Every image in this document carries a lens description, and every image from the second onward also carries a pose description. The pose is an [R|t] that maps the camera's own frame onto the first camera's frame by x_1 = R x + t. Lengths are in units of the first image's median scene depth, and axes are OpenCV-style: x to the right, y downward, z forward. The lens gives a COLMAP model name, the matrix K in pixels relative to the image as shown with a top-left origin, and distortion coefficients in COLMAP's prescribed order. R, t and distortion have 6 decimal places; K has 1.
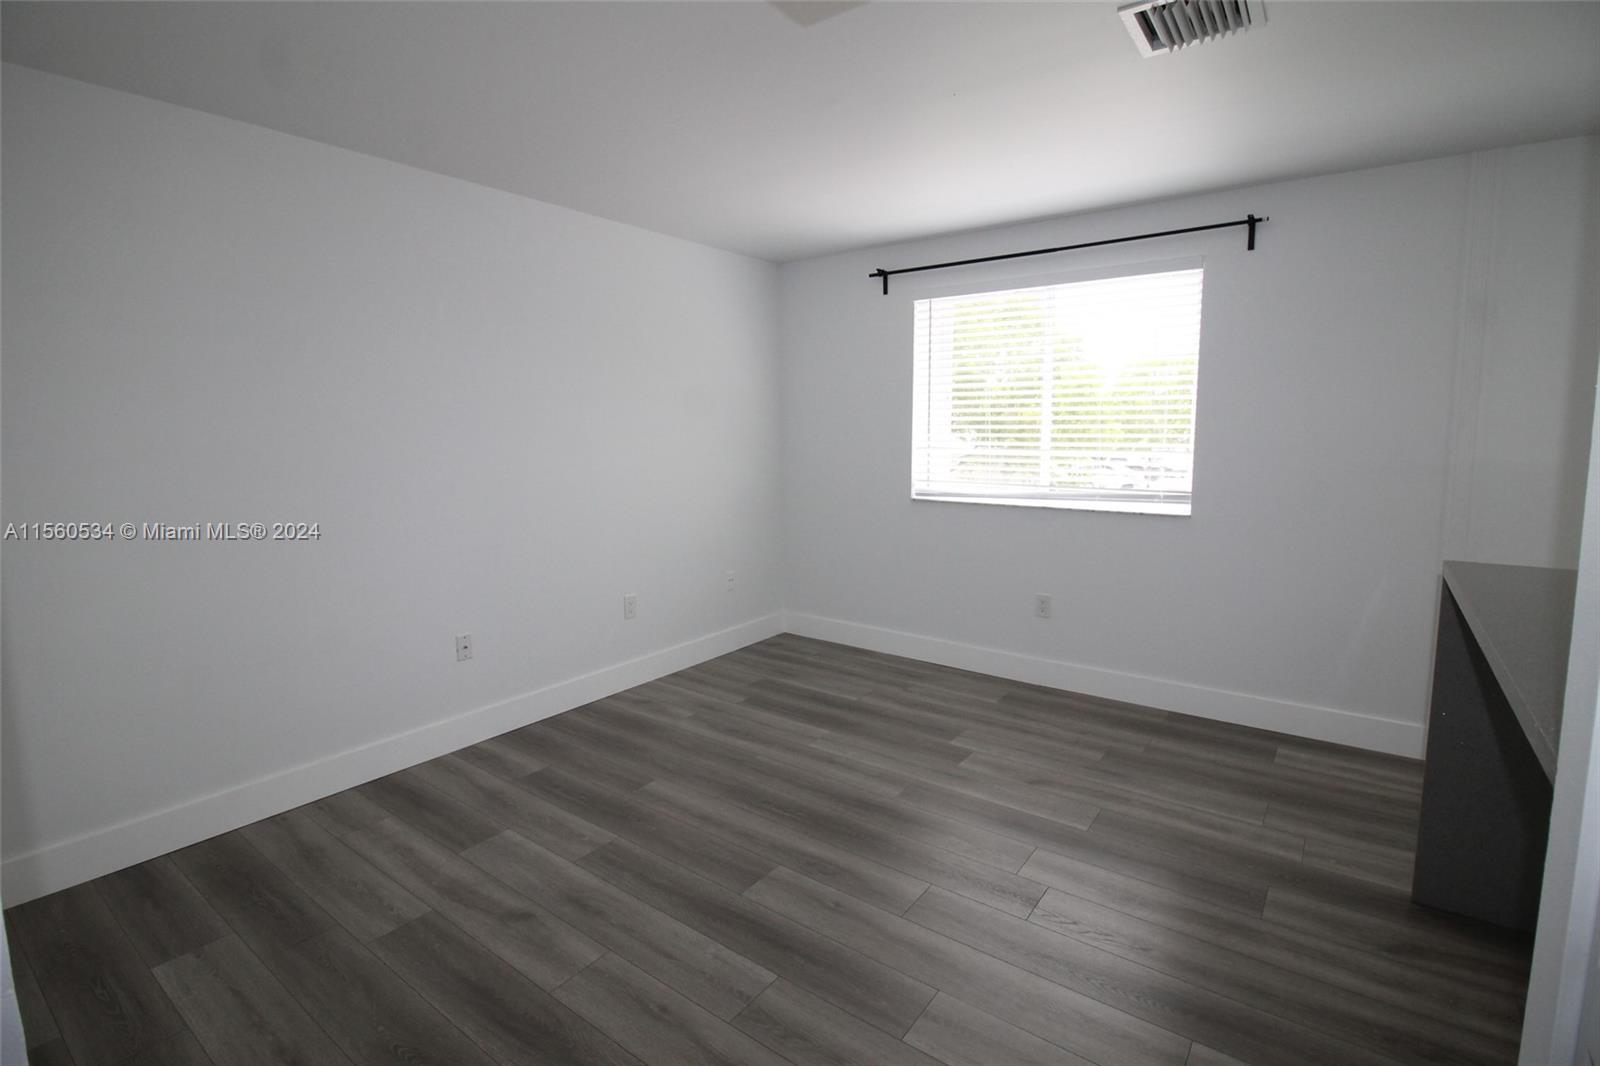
lens RADIAL K [[756.3, 0, 803.8], [0, 756.3, 520.8], [0, 0, 1]] dist [-0.010799, -0.007251]
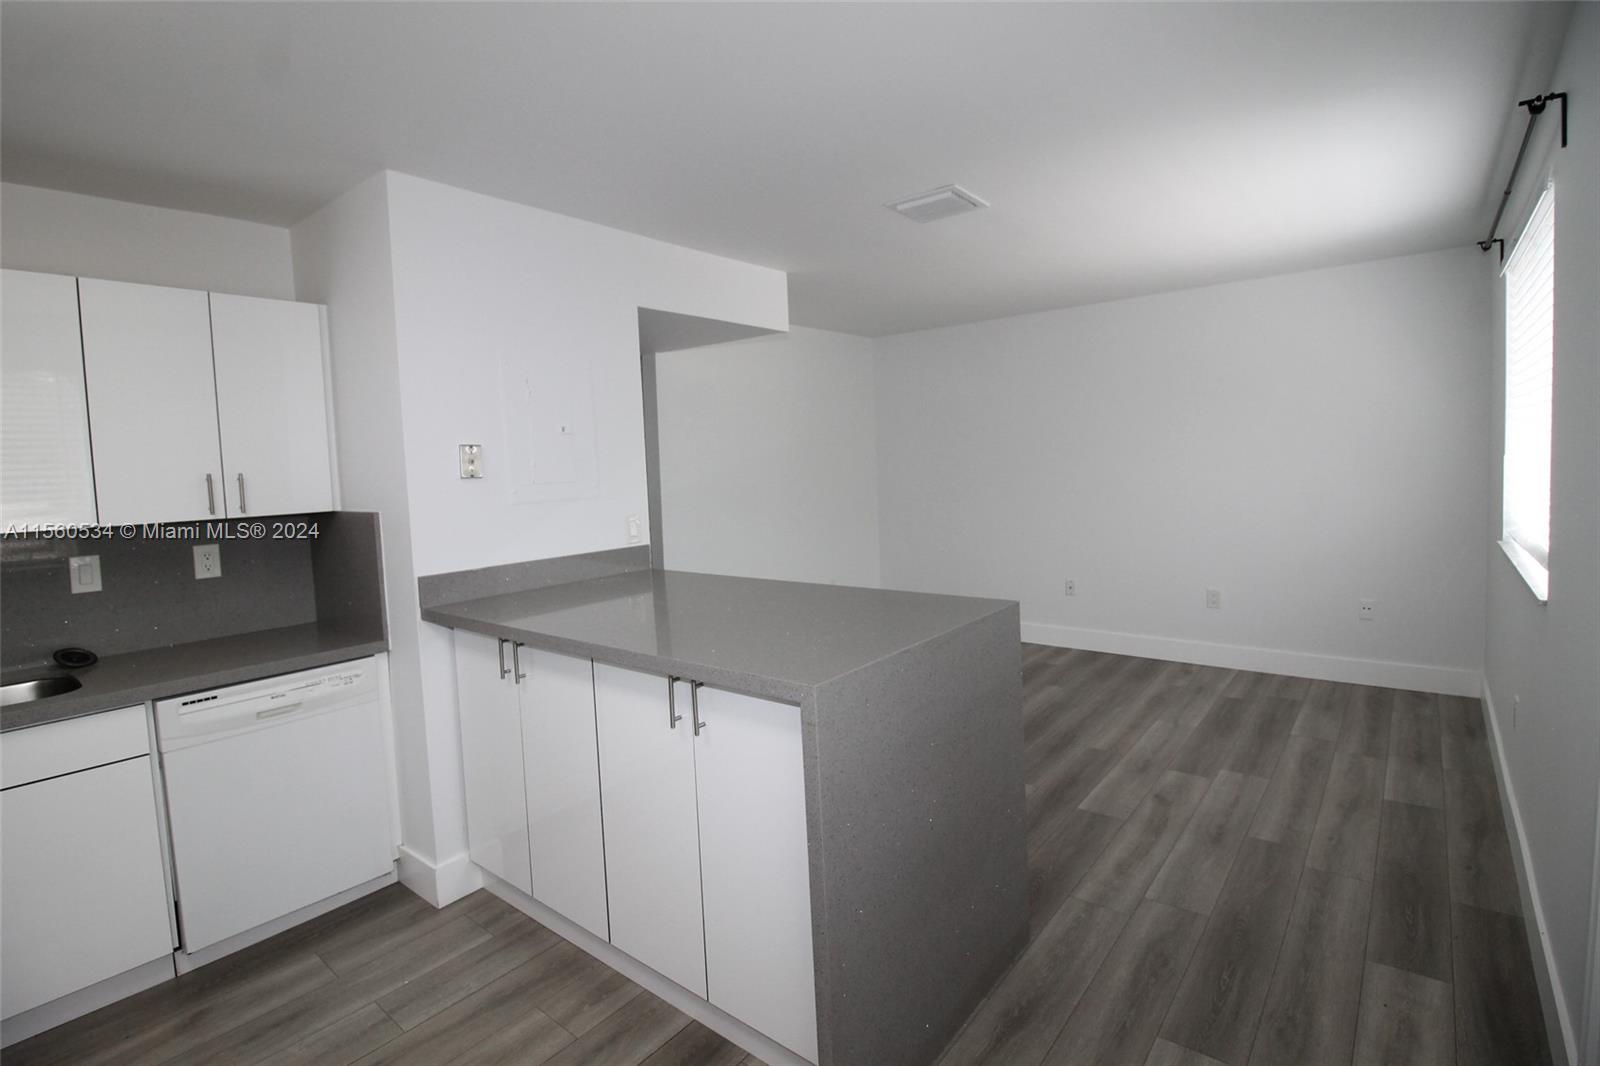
lens RADIAL K [[756.3, 0, 802.5], [0, 756.3, 527.1], [0, 0, 1]] dist [-0.010799, -0.007251]
pose [[-0.054618, 0.097427, -0.993743, 1.120549], [-0.078680, 0.991714, 0.101552, -0.081635], [0.995403, 0.083735, -0.046500, 0.430835]]
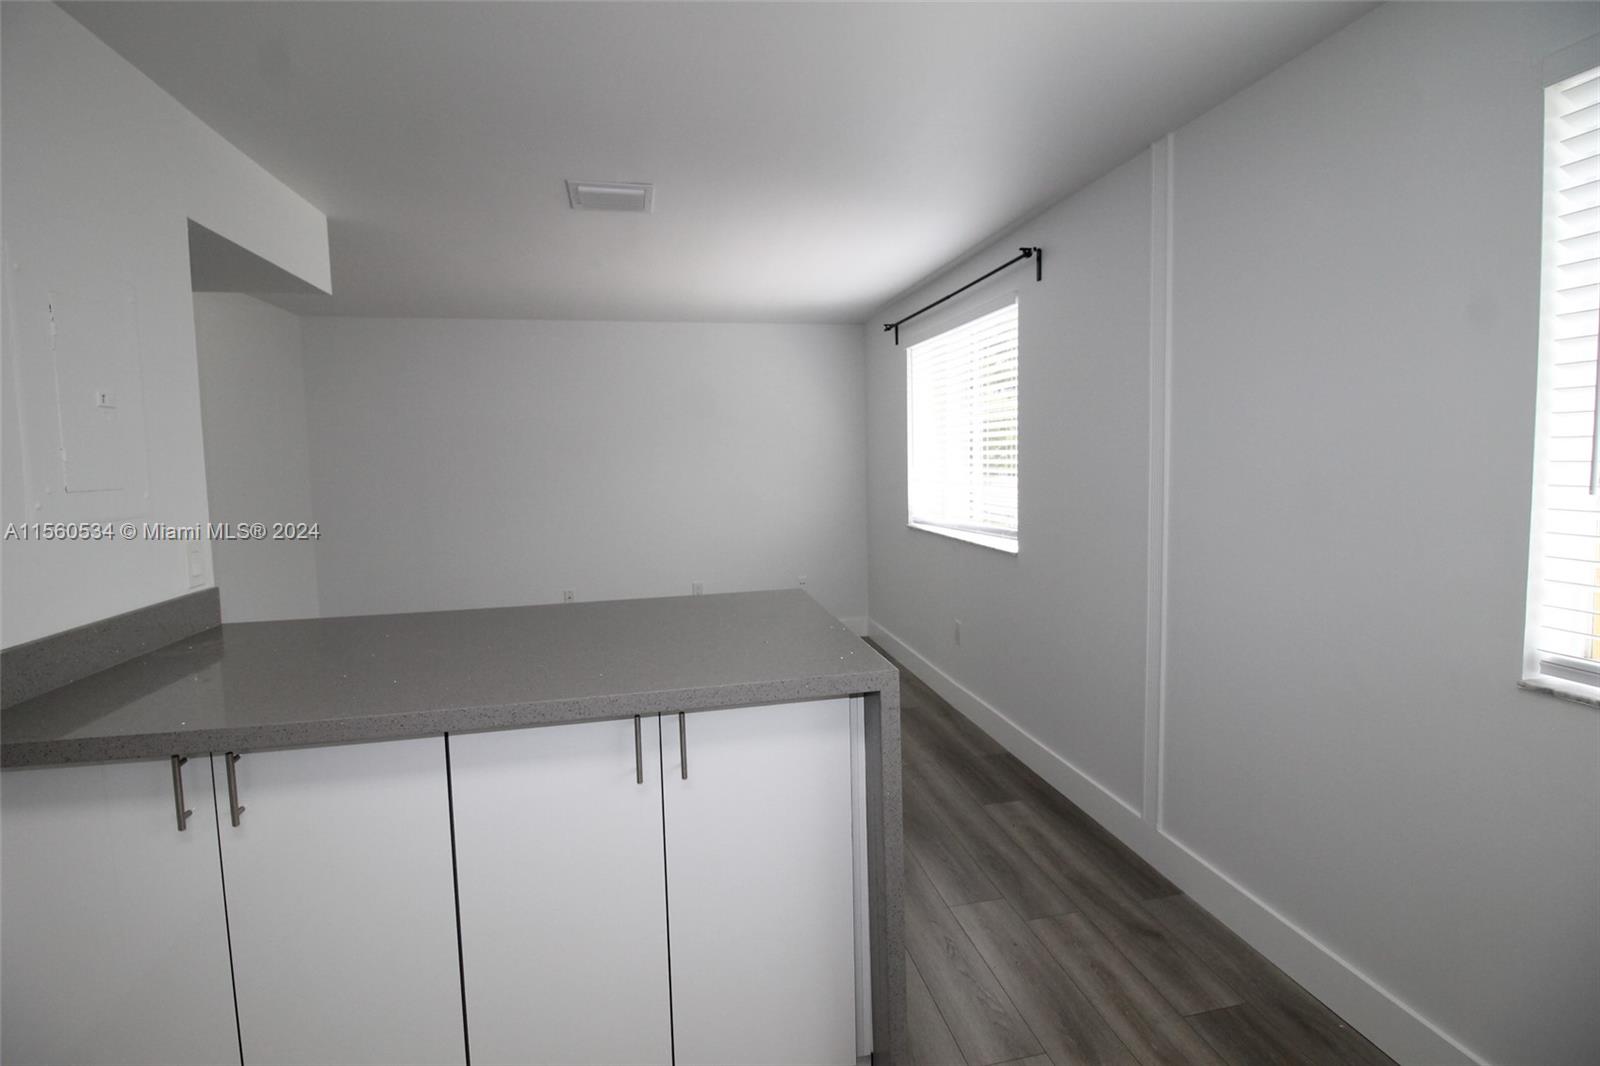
lens RADIAL K [[756.3, 0, 804.9], [0, 756.3, 512.6], [0, 0, 1]] dist [-0.010799, -0.007251]
pose [[0.743147, 0.037913, -0.668053, 0.961417], [-0.061601, 0.998030, -0.011885, -0.030968], [0.666287, 0.049985, 0.744018, 0.080968]]
